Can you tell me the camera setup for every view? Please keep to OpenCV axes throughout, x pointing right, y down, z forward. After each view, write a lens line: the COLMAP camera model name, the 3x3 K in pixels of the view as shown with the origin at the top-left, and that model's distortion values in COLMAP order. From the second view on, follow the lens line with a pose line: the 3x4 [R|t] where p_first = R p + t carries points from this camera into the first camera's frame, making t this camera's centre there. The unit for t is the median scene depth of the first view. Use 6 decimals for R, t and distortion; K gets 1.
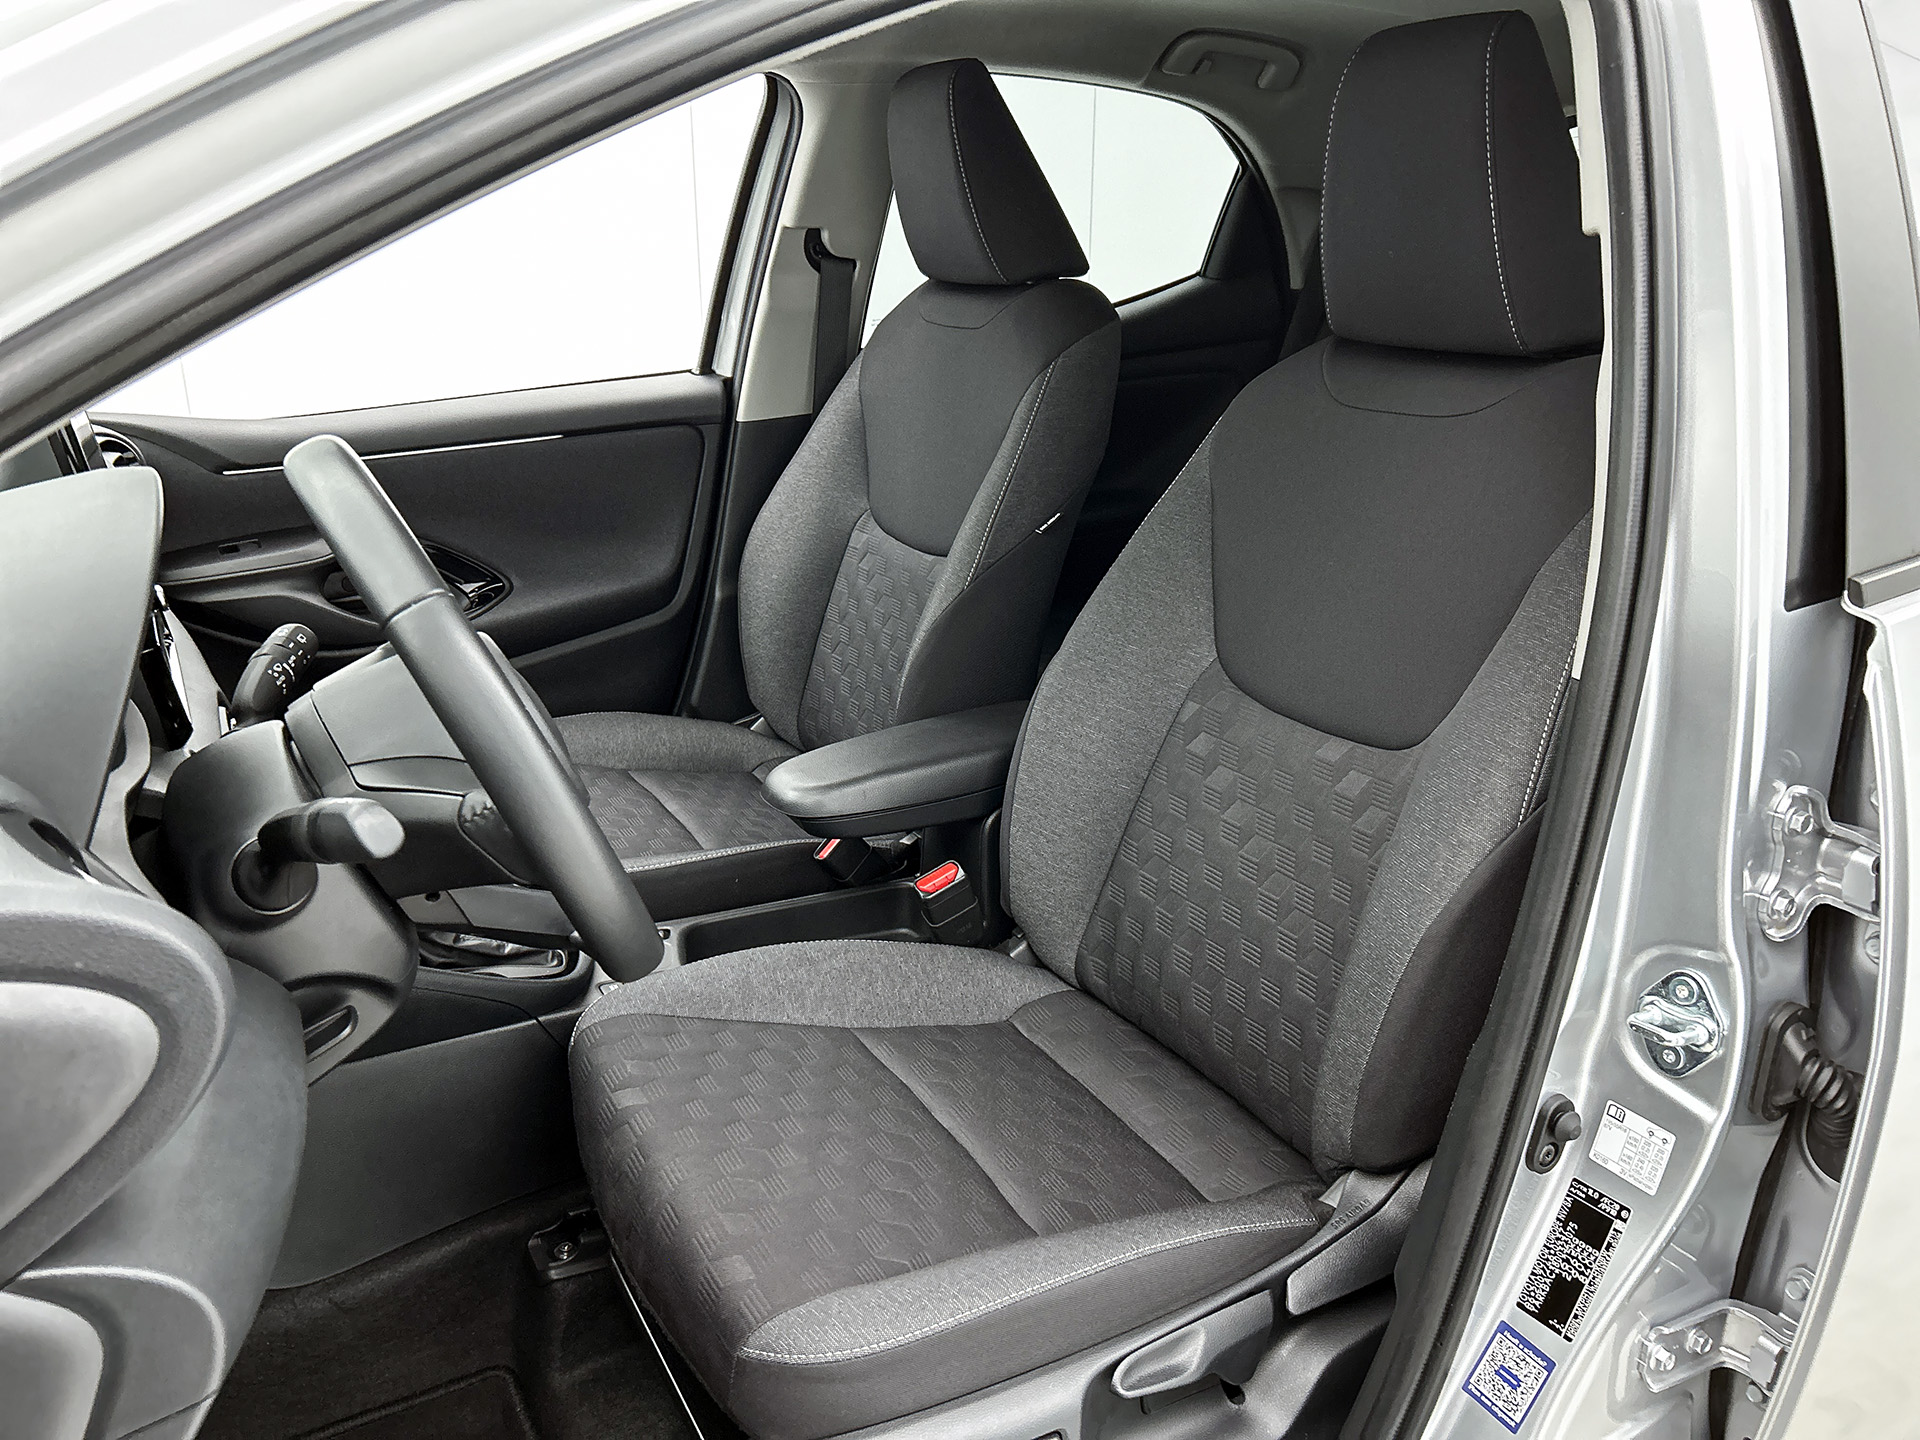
lens RADIAL K [[1472.7, 0, 949.6], [0, 1472.7, 714.9], [0, 0, 1]] dist [0.001699, -0.000819]
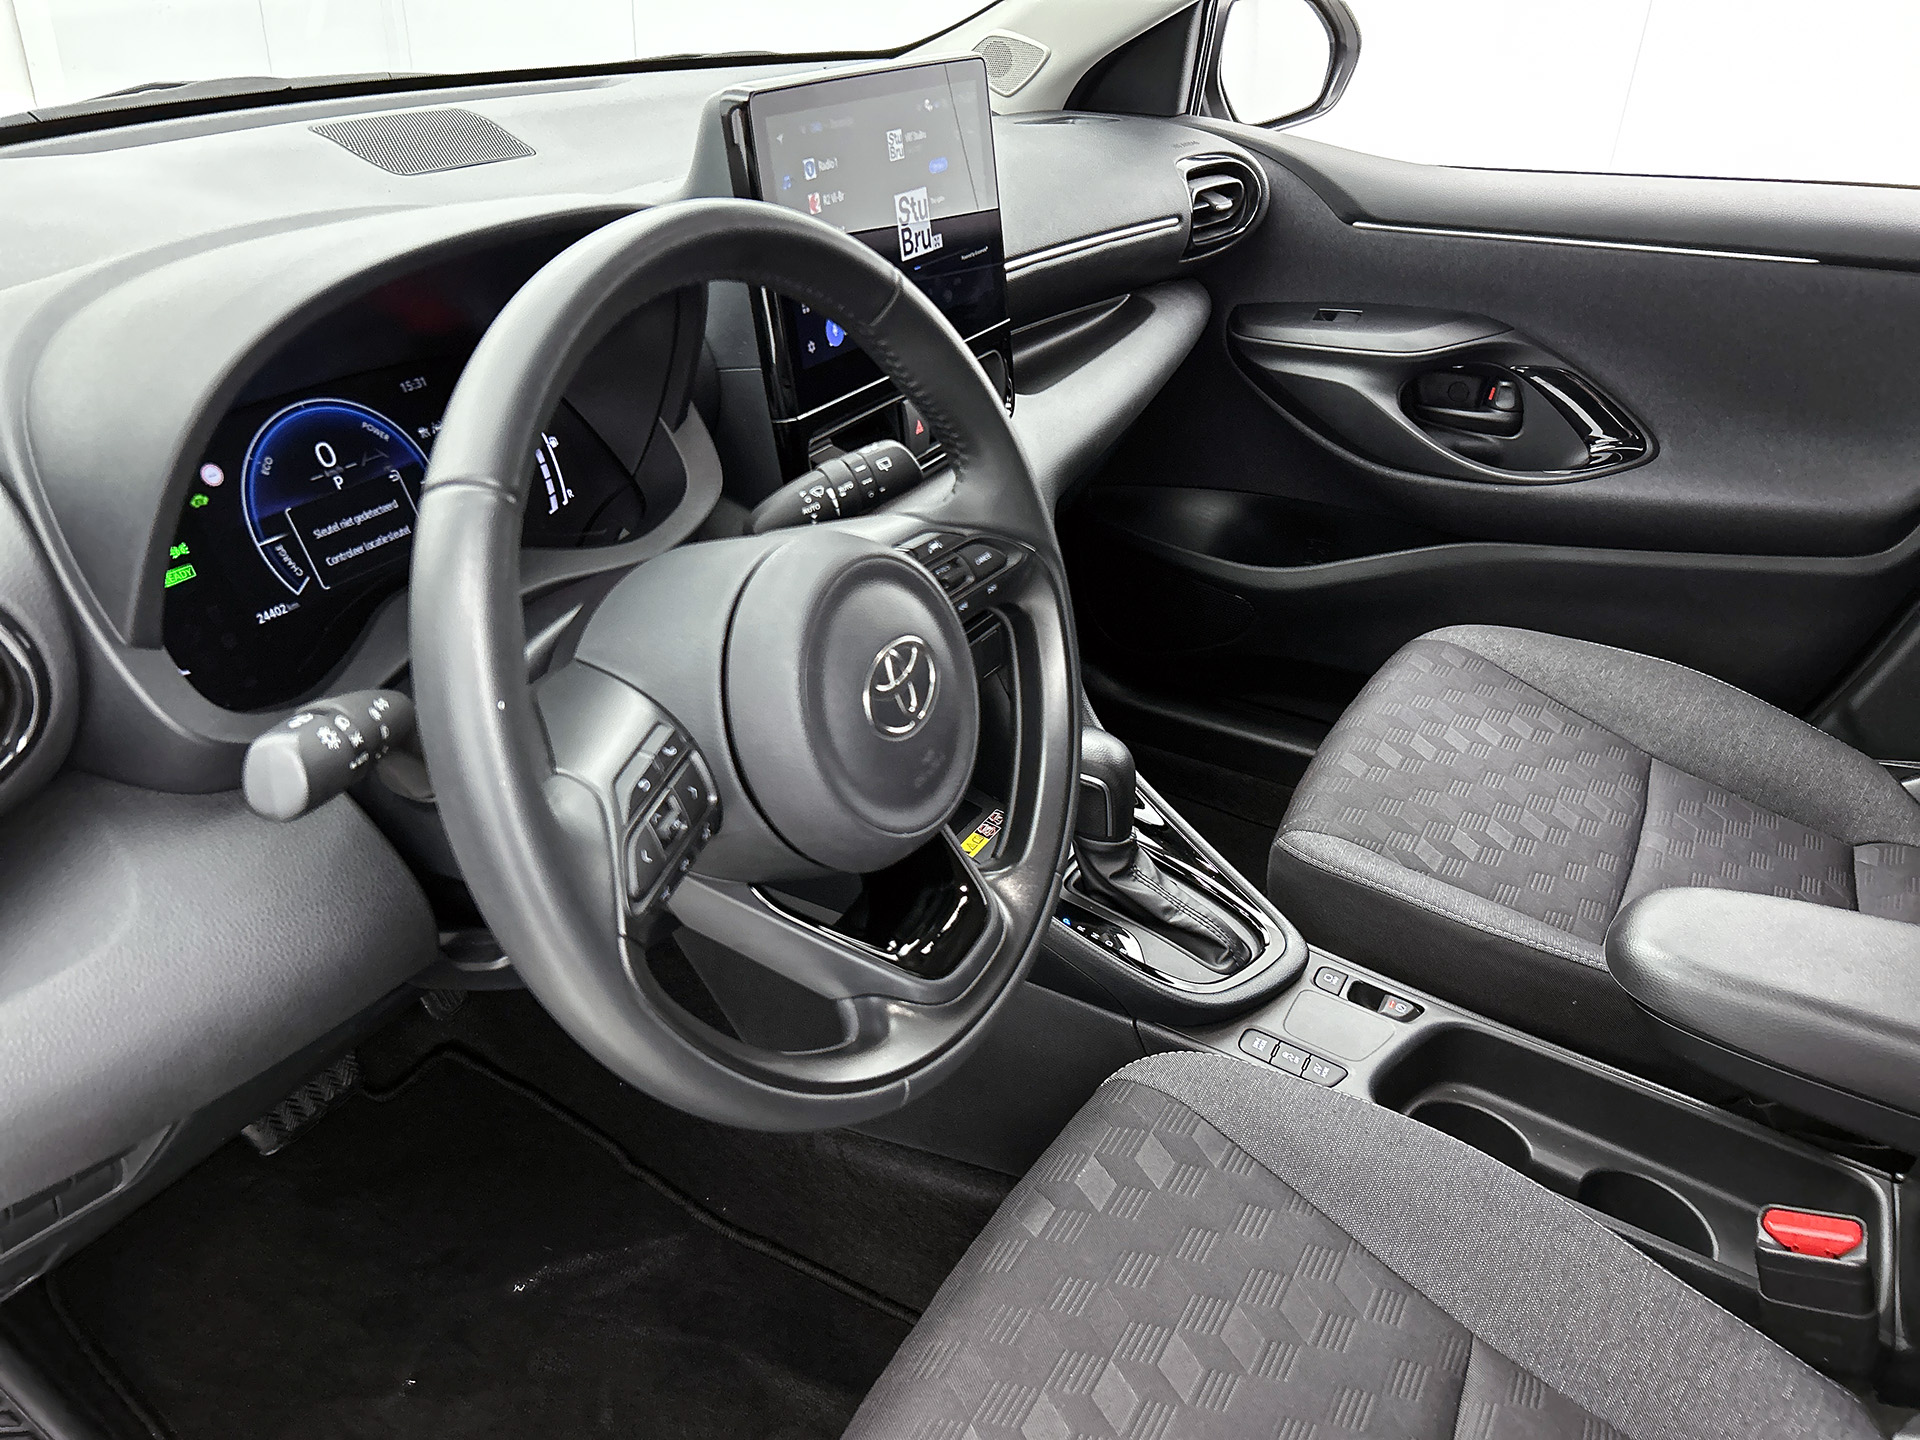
lens RADIAL K [[1472.7, 0, 949.6], [0, 1472.7, 714.9], [0, 0, 1]] dist [0.001699, -0.000819]
pose [[0.519288, 0.432222, -0.737241, 0.121119], [-0.296955, 0.900179, 0.318583, -0.111713], [0.801347, 0.053491, 0.595803, 0.337611]]
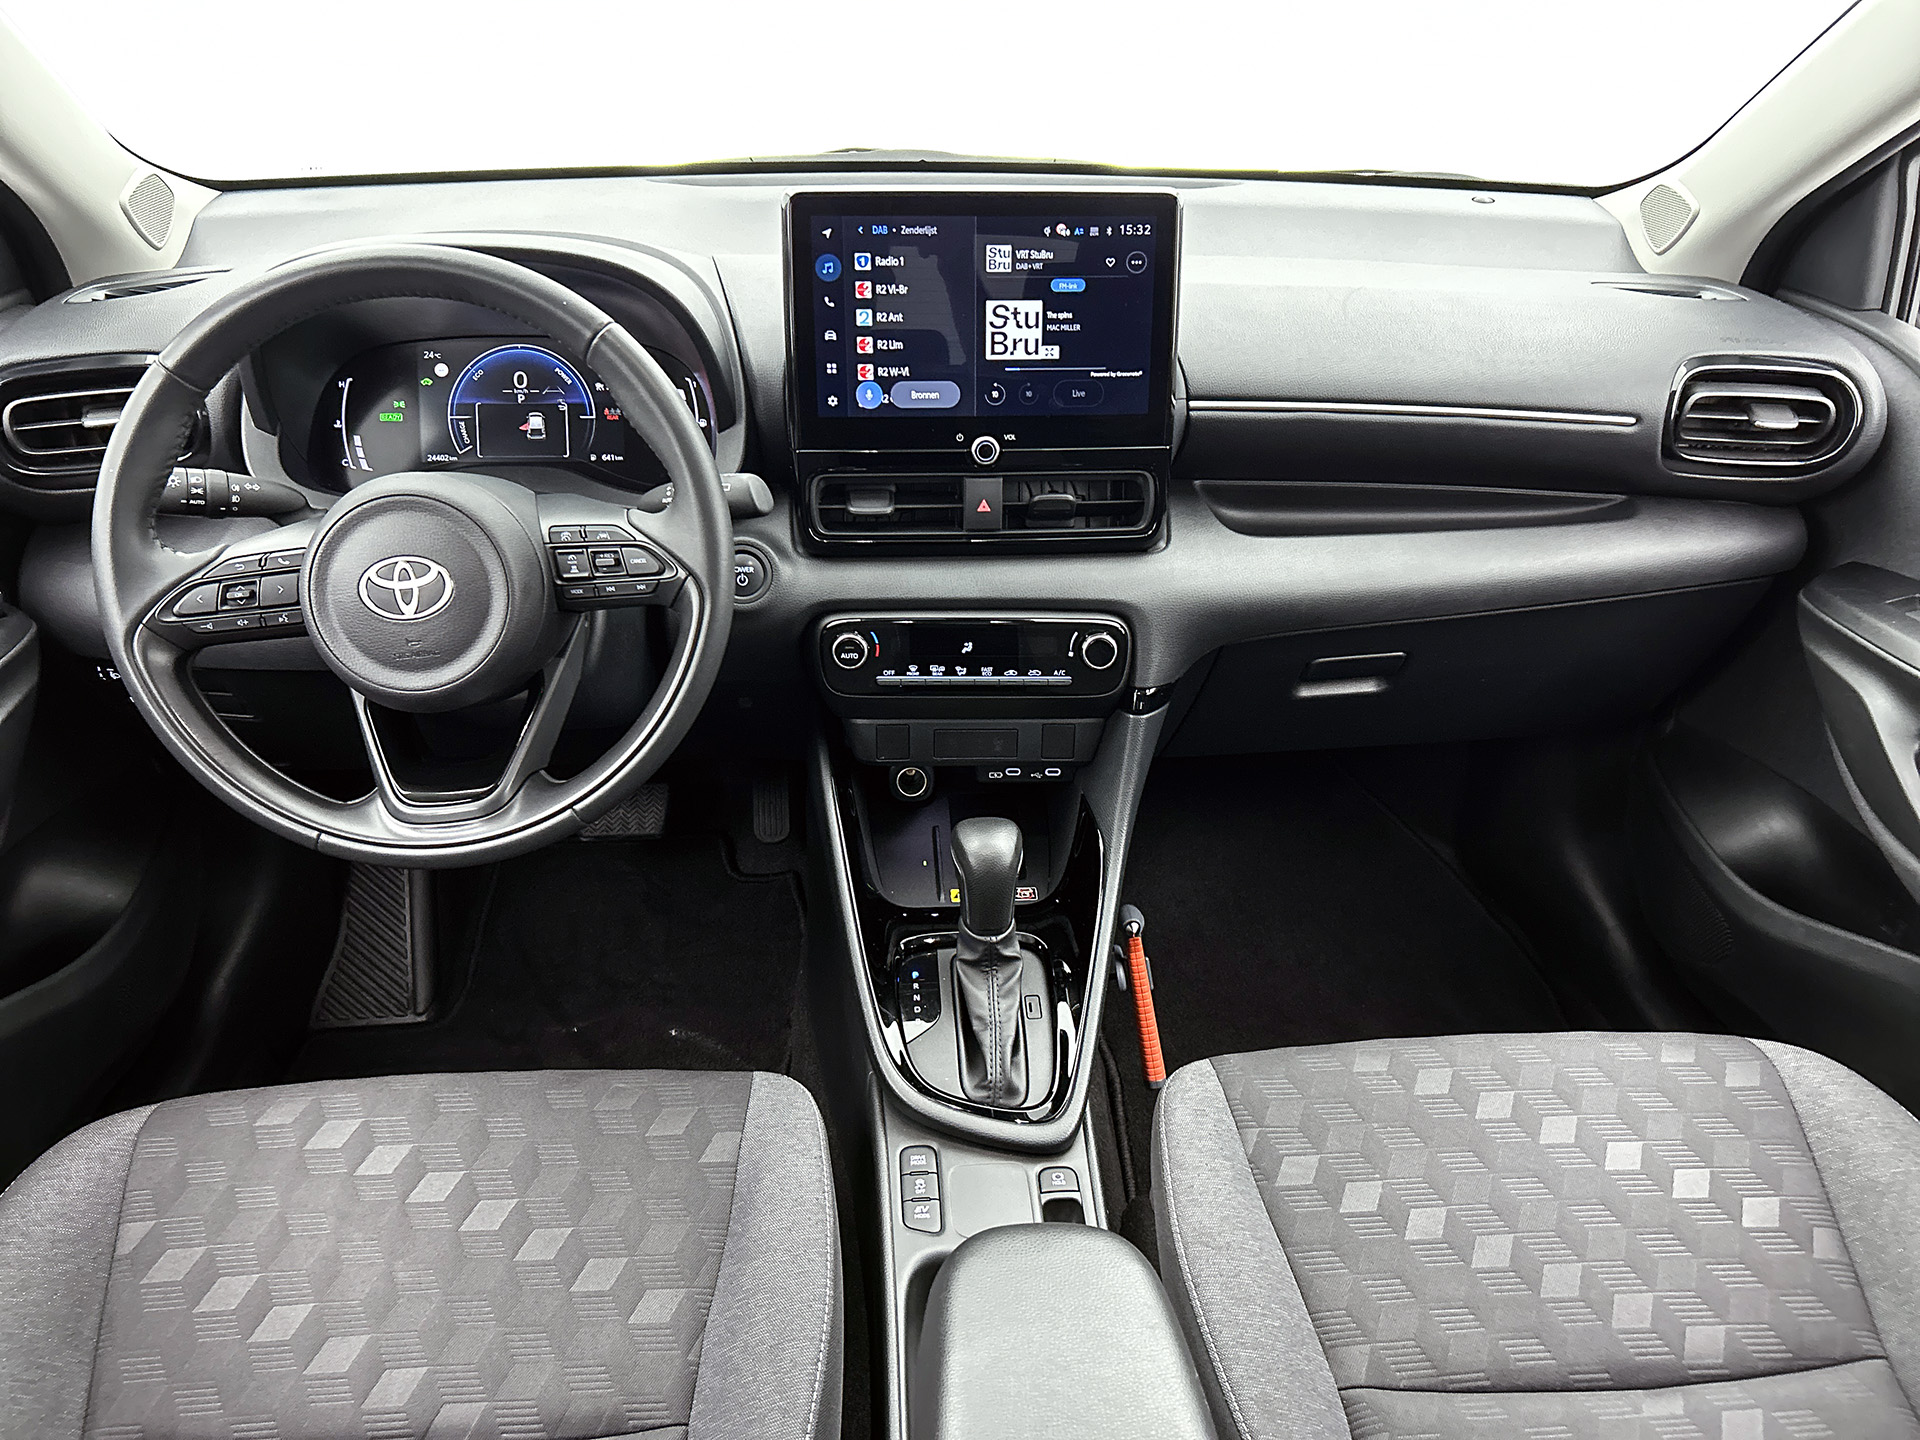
lens RADIAL K [[1450.2, 0, 960.0], [0, 1450.2, 720.0], [0, 0, 1]] dist [0.062247, -0.141592]
pose [[-0.433633, 0.428094, -0.792905, 0.188291], [-0.296511, 0.763145, 0.574187, -0.310455], [0.850908, 0.484091, -0.203990, 0.816336]]
